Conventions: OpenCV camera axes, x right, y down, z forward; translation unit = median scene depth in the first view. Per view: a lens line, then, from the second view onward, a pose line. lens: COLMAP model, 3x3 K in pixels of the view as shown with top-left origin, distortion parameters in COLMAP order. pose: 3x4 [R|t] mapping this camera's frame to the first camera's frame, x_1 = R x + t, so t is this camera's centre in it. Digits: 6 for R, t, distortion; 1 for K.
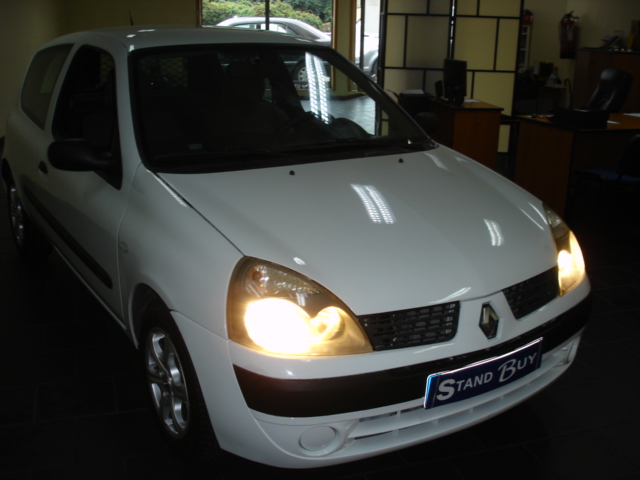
lens RADIAL K [[706.4, 0, 318.5], [0, 706.4, 243.5], [0, 0, 1]] dist [-0.086631, 0.000000]
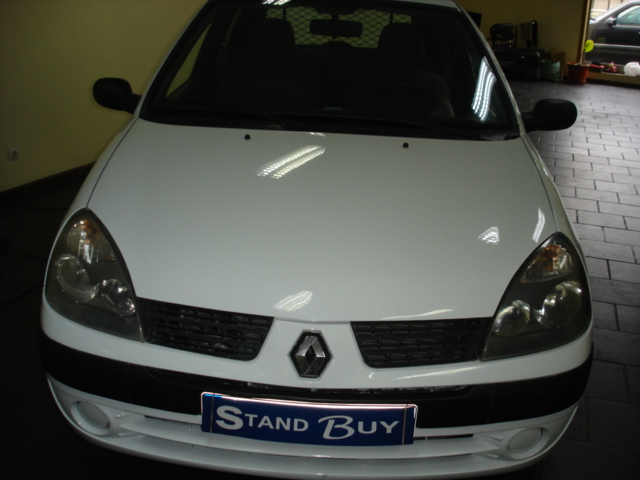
lens RADIAL K [[706.4, 0, 320.2], [0, 706.4, 235.3], [0, 0, 1]] dist [-0.086631, 0.000000]
pose [[0.777685, 0.197899, -0.596692, 0.595342], [-0.176138, 0.979734, 0.095372, -0.079397], [0.603474, 0.030931, 0.796783, 0.346393]]
